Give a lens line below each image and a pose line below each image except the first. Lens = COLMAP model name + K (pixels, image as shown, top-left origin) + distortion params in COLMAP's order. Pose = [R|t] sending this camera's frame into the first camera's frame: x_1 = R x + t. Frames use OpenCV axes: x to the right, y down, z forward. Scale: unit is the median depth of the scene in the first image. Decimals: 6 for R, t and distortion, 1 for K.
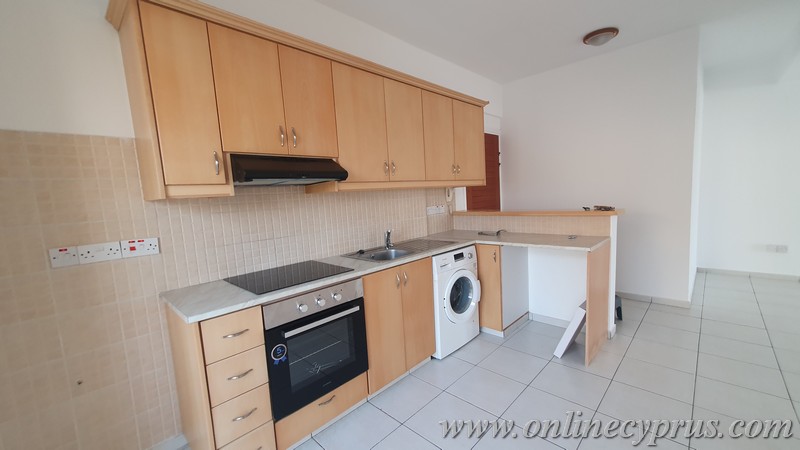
lens RADIAL K [[318.5, 0, 410.3], [0, 318.5, 228.8], [0, 0, 1]] dist [0.000396, 0.000040]
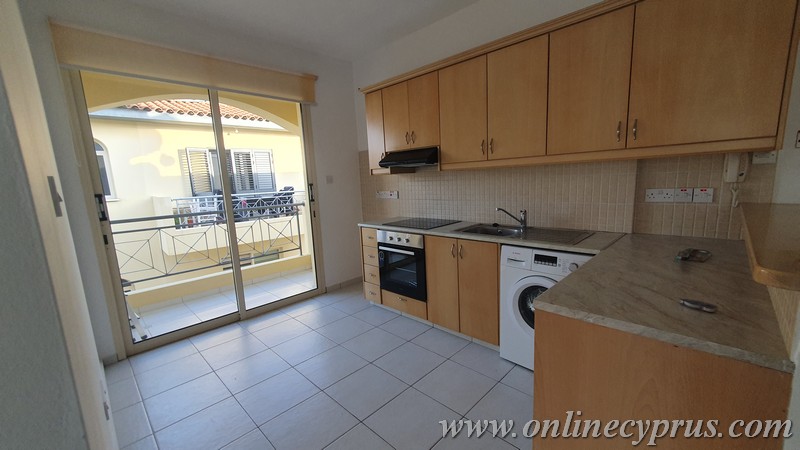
lens RADIAL K [[318.5, 0, 410.3], [0, 318.5, 228.8], [0, 0, 1]] dist [0.000396, 0.000040]
pose [[-0.002462, 0.216416, -0.976298, 1.020410], [-0.065842, 0.974147, 0.216105, -0.145764], [0.997827, 0.064814, 0.011851, 0.787096]]
